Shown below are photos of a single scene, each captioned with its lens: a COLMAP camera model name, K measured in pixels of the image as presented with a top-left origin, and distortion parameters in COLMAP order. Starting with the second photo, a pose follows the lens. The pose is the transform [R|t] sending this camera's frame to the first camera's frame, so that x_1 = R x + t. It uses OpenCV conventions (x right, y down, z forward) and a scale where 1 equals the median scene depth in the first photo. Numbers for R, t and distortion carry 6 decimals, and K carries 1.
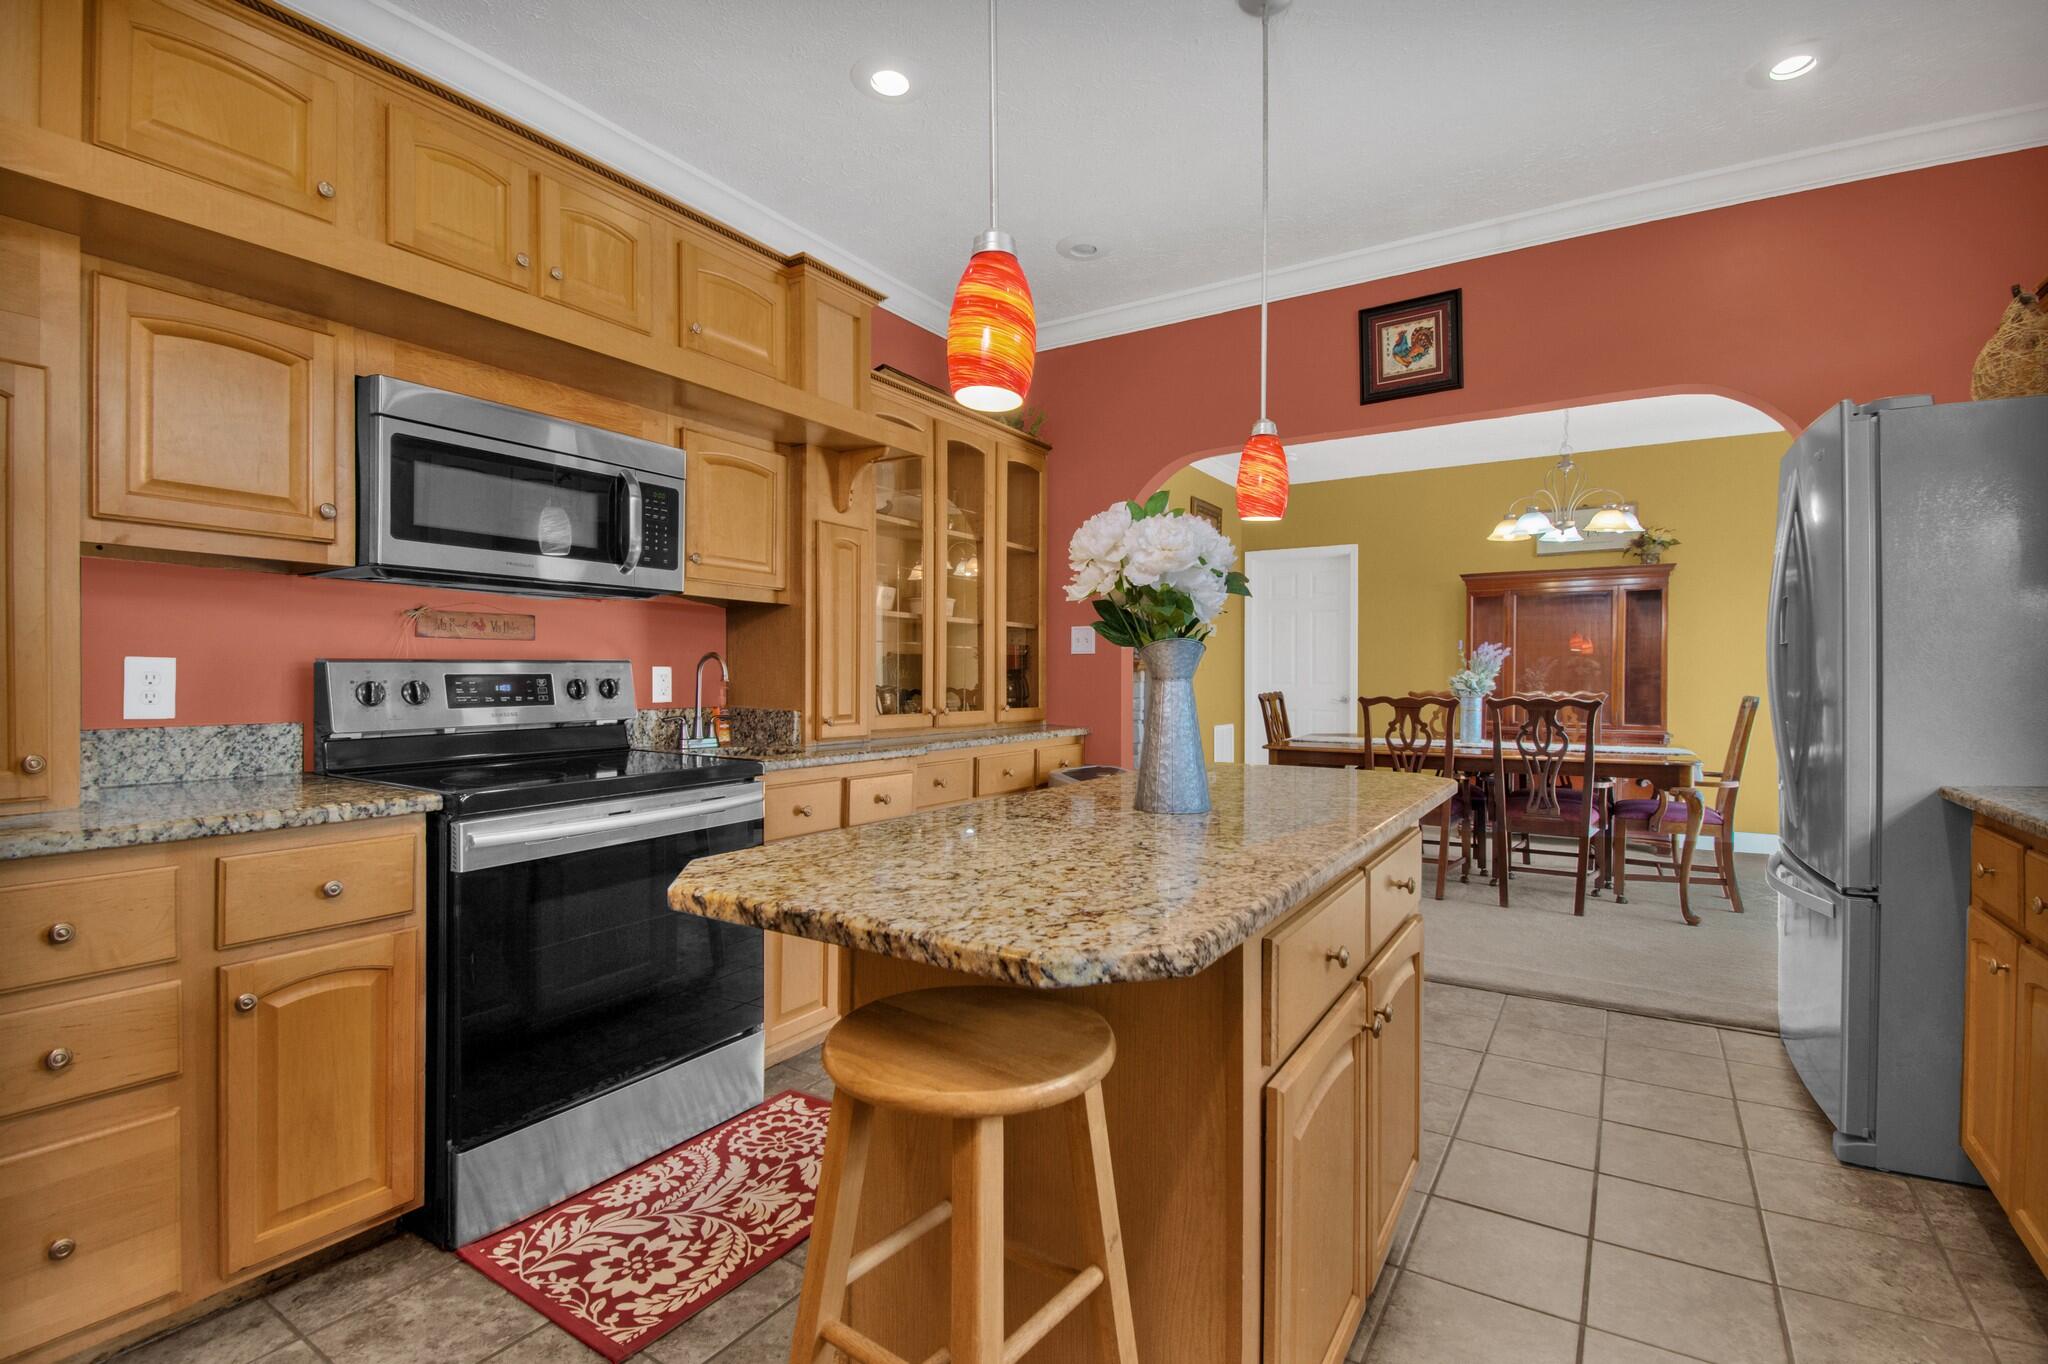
lens RADIAL K [[955.7, 0, 1031.3], [0, 955.7, 691.4], [0, 0, 1]] dist [0.031834, -0.010600]
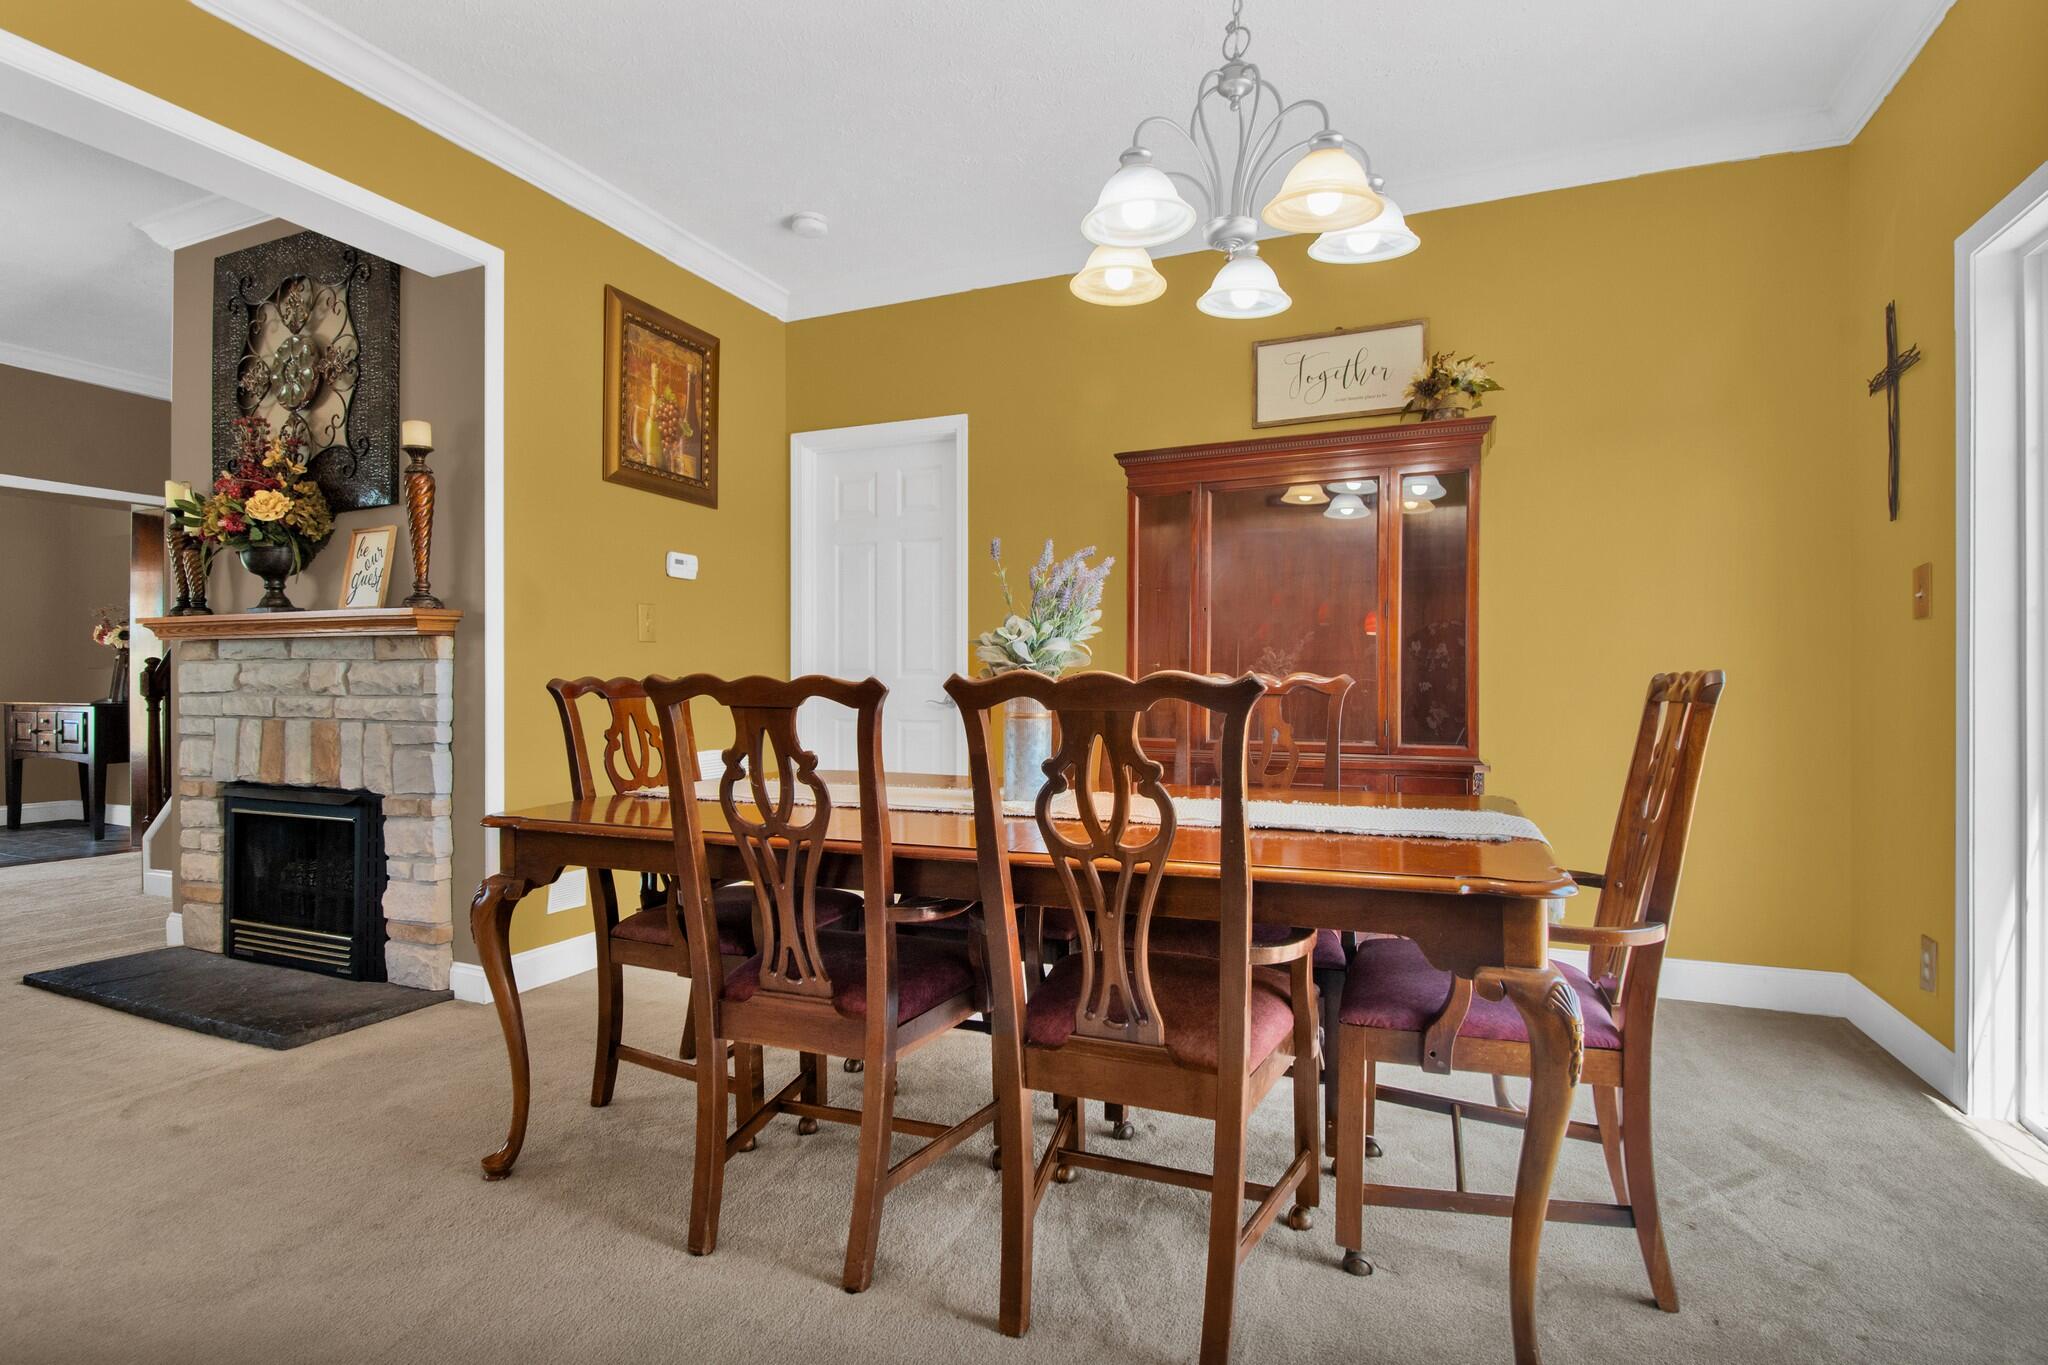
lens RADIAL K [[982.7, 0, 1024.8], [0, 982.7, 680.6], [0, 0, 1]] dist [0.003075, 0.000016]
pose [[0.990594, 0.005242, 0.136735, 0.449564], [-0.002361, 0.999772, -0.021224, 0.015669], [-0.136815, 0.020701, 0.990380, 0.670730]]
